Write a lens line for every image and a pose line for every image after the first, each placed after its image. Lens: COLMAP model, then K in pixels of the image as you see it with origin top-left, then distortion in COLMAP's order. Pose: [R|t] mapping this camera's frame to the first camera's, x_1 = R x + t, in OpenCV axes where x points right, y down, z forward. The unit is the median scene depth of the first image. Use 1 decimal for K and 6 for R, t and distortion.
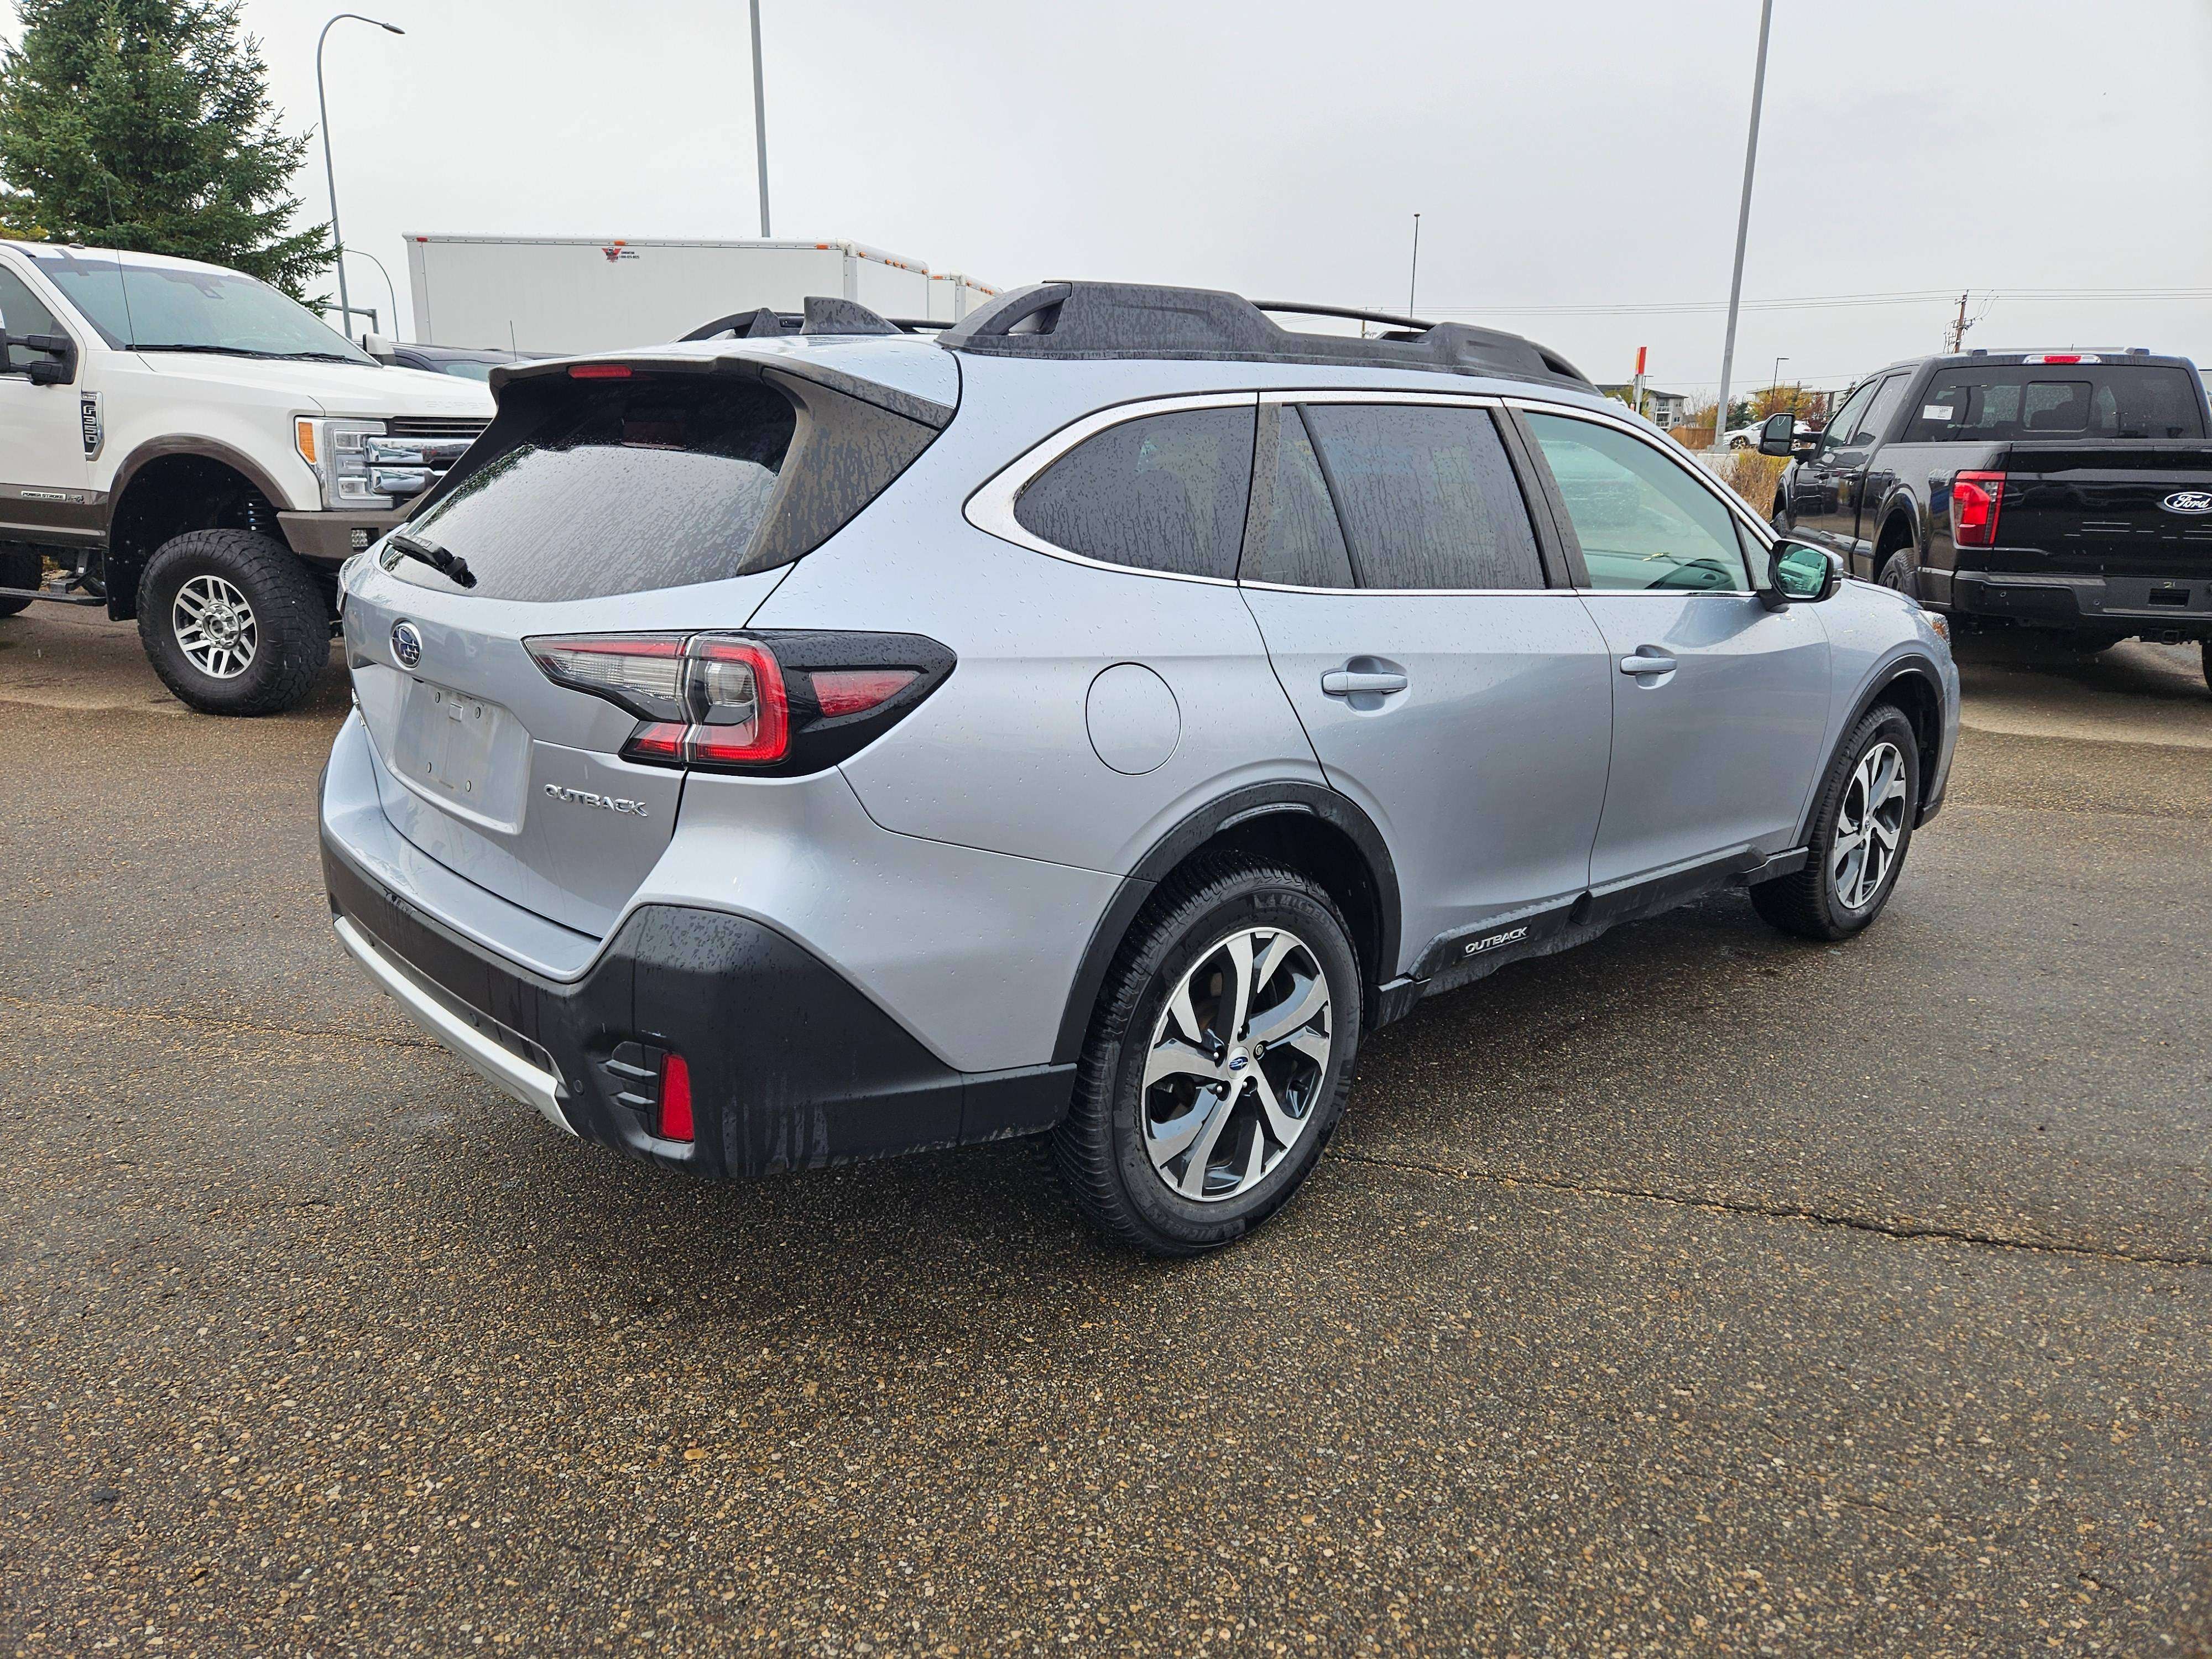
lens RADIAL K [[1507.0, 0, 1096.6], [0, 1507.0, 774.3], [0, 0, 1]] dist [0.102286, -0.083123]
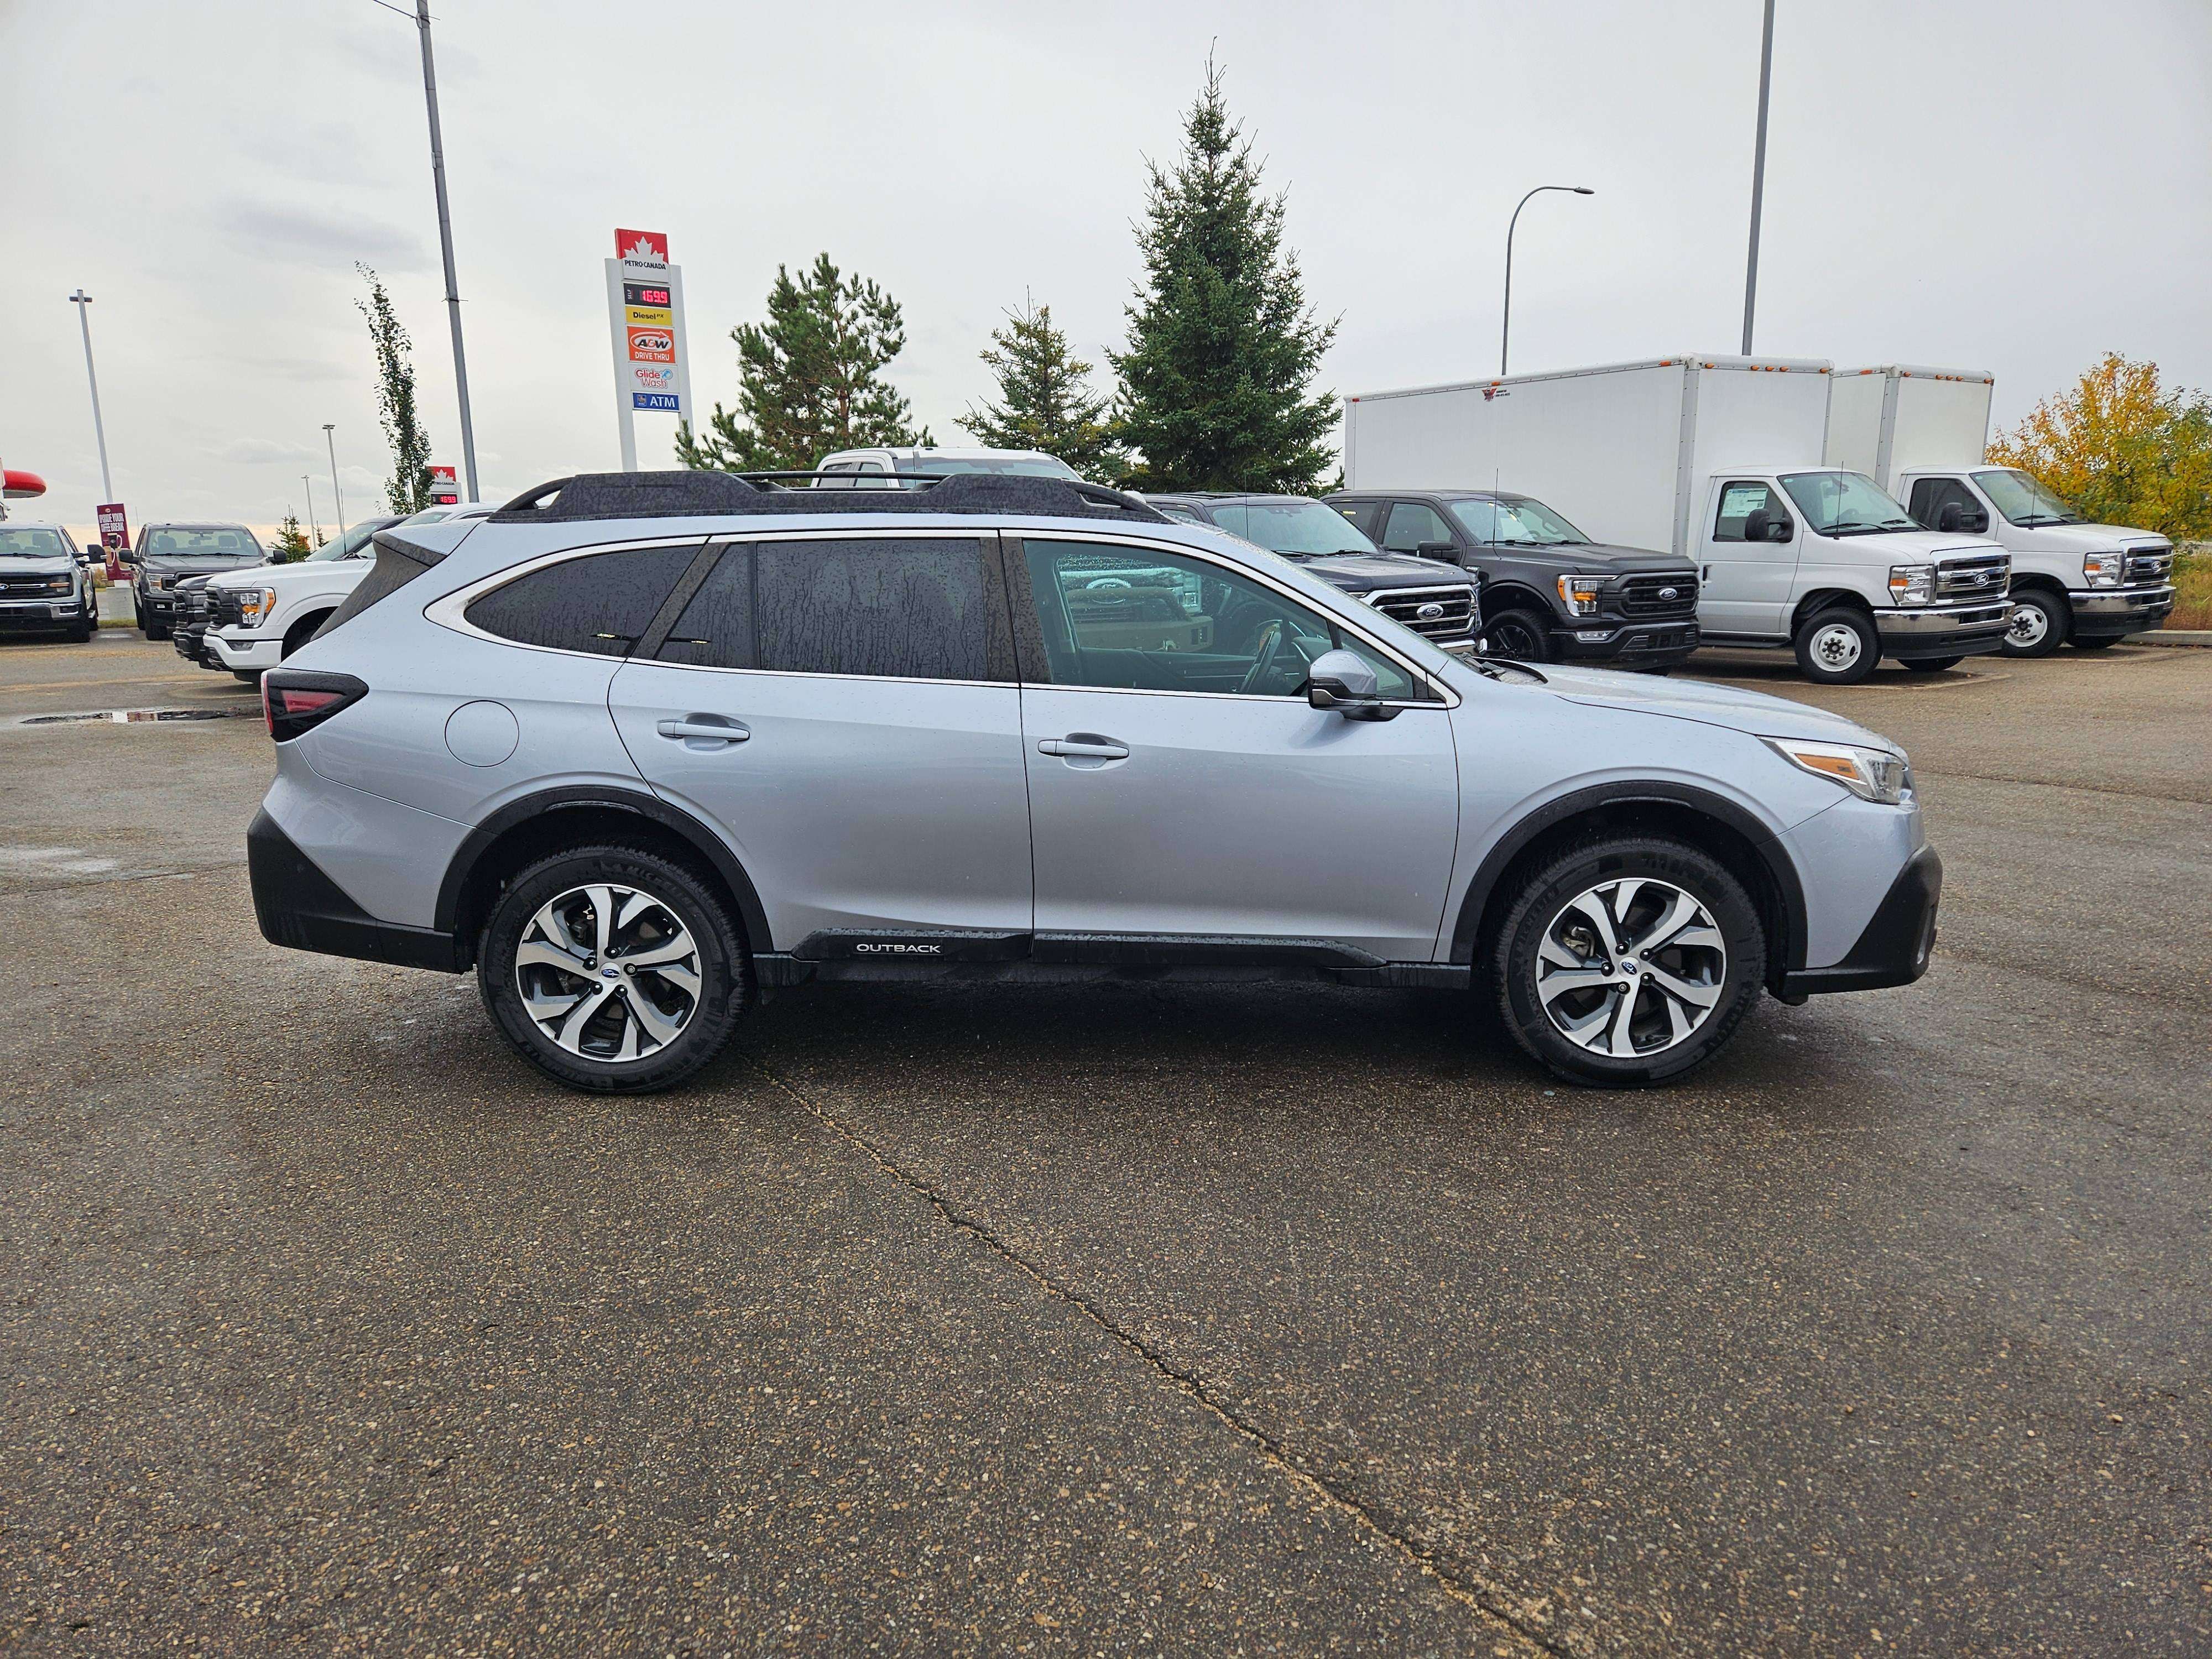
lens RADIAL K [[1527.9, 0, 1121.7], [0, 1527.9, 825.5], [0, 0, 1]] dist [0.098081, -0.083036]
pose [[0.723647, 0.095310, -0.683558, 1.338763], [-0.125310, 0.992101, 0.005672, -0.026732], [0.678699, 0.081552, 0.729874, 0.179224]]
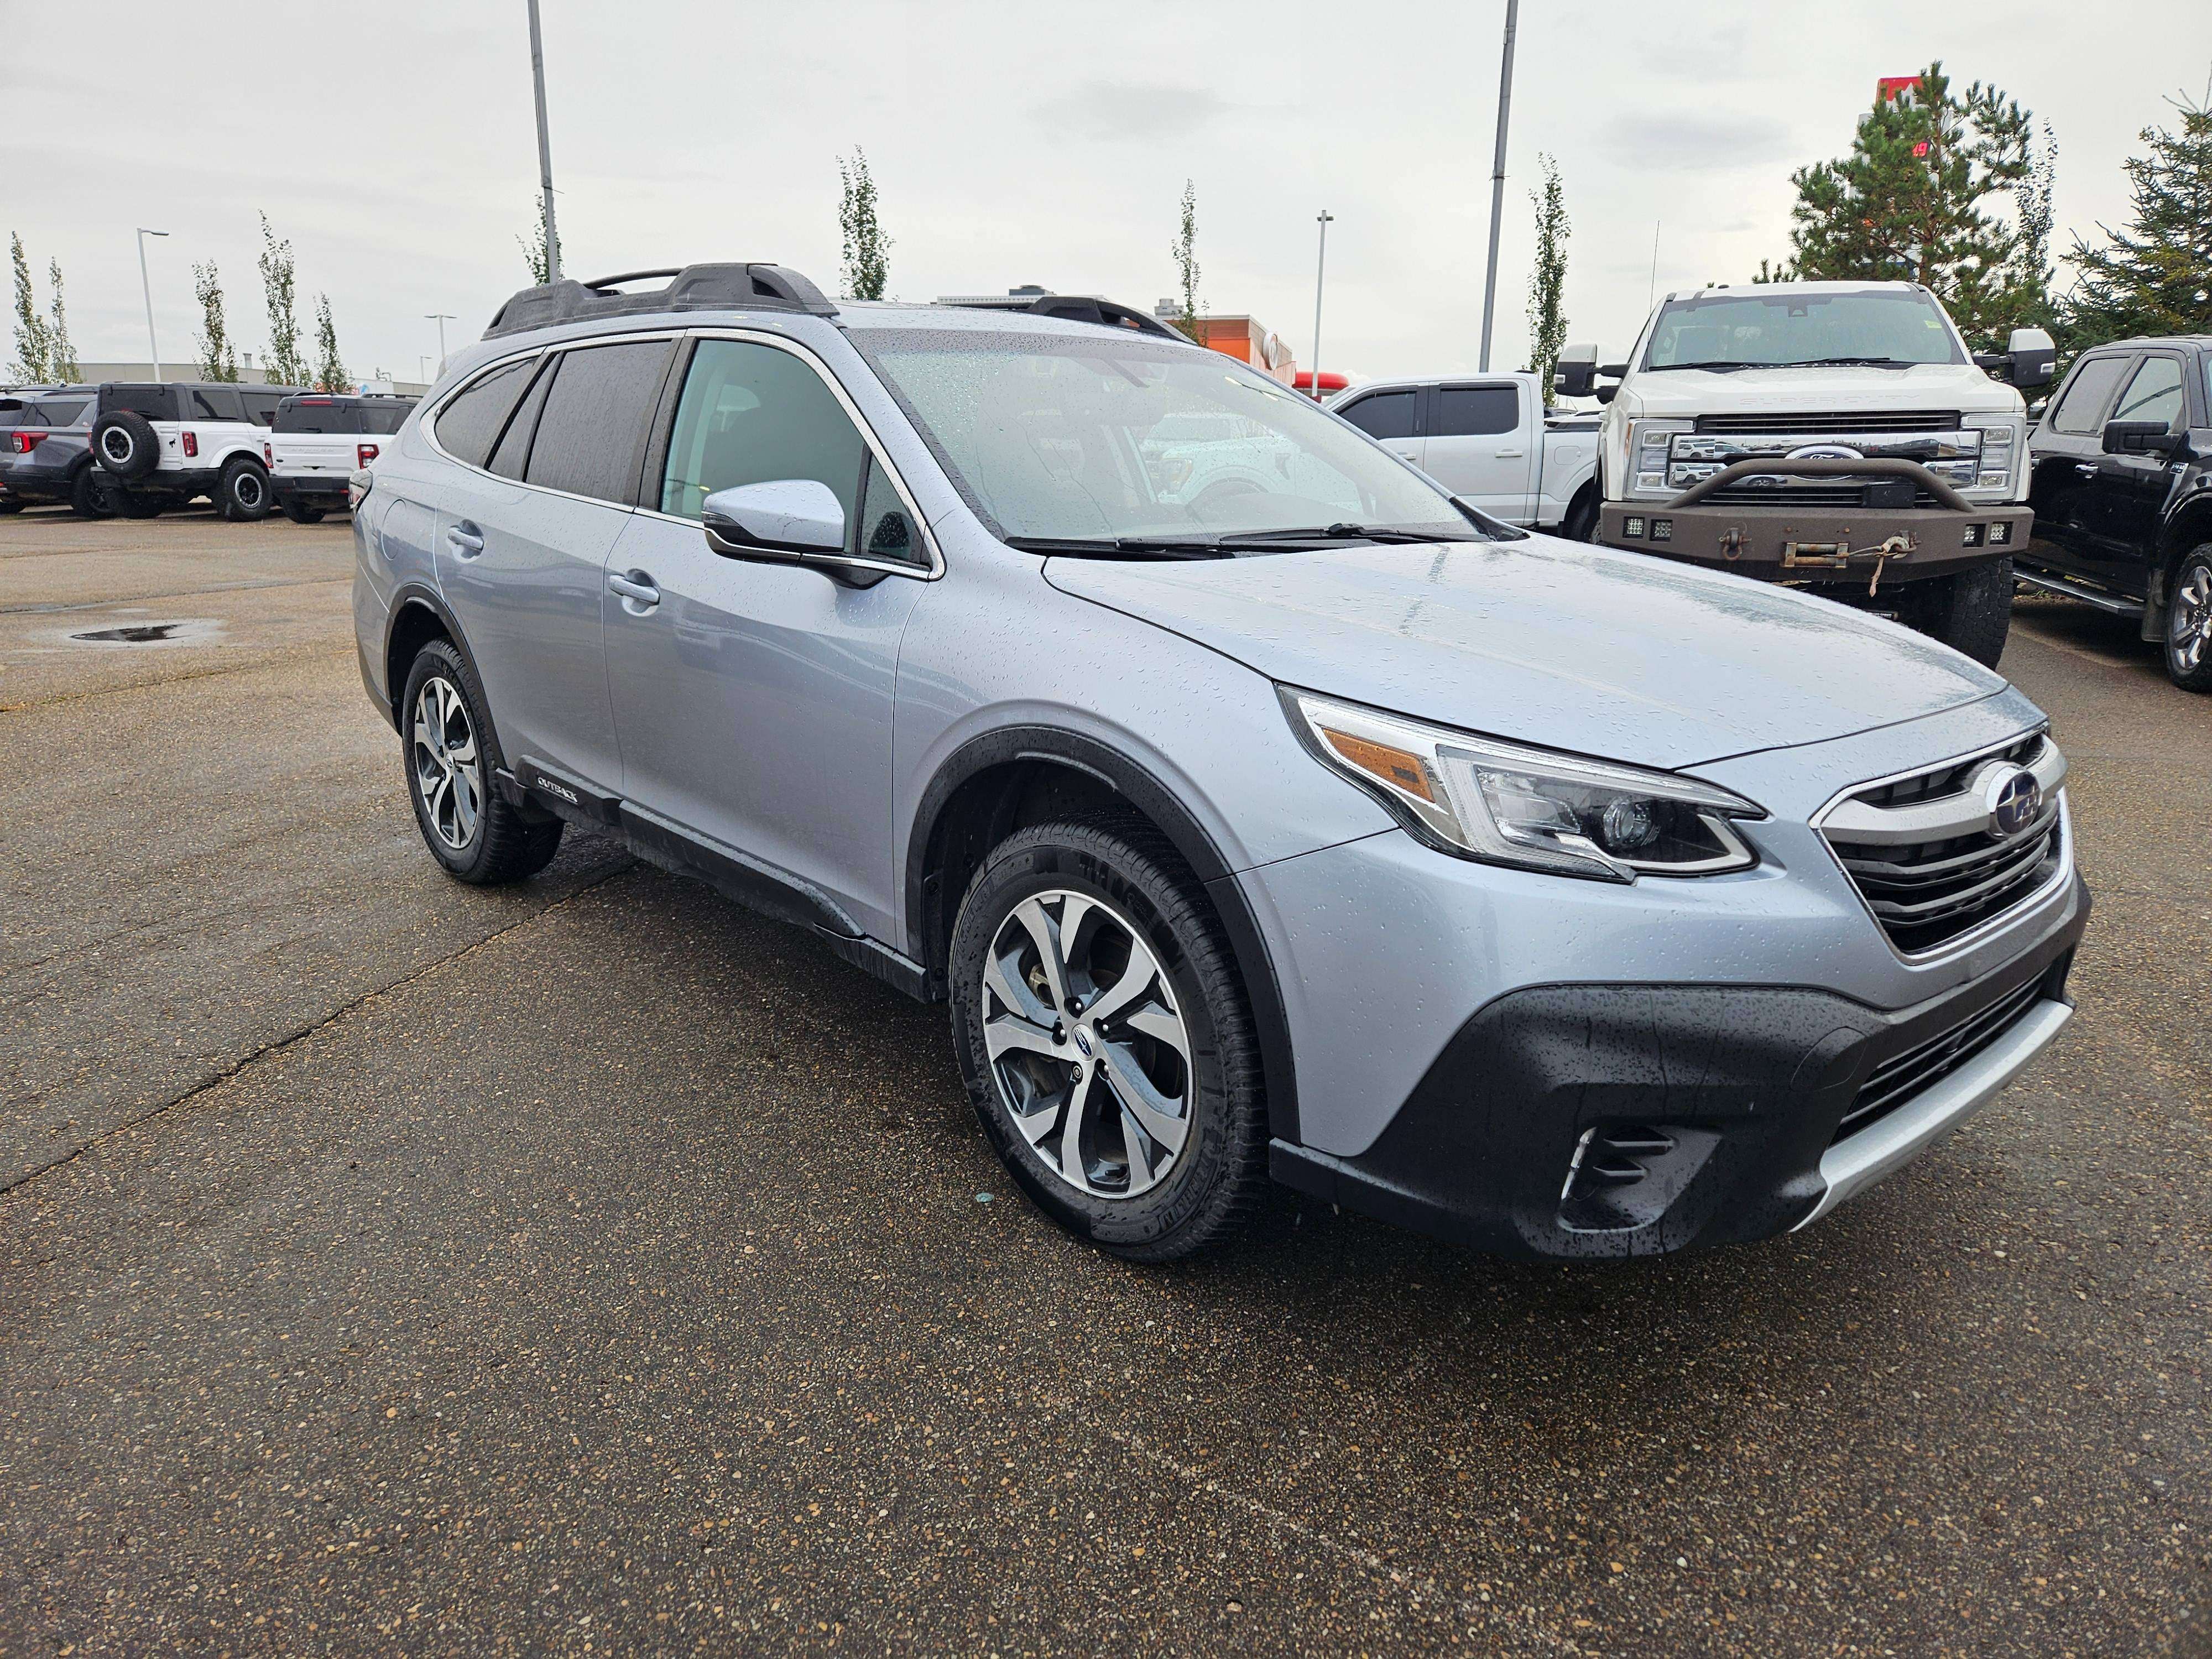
lens RADIAL K [[1507.0, 0, 1096.6], [0, 1507.0, 774.3], [0, 0, 1]] dist [0.102286, -0.083123]
pose [[-0.014159, 0.192911, -0.981114, 1.495581], [-0.228669, 0.954585, 0.190995, -0.237902], [0.973401, 0.227054, 0.030597, 1.436685]]
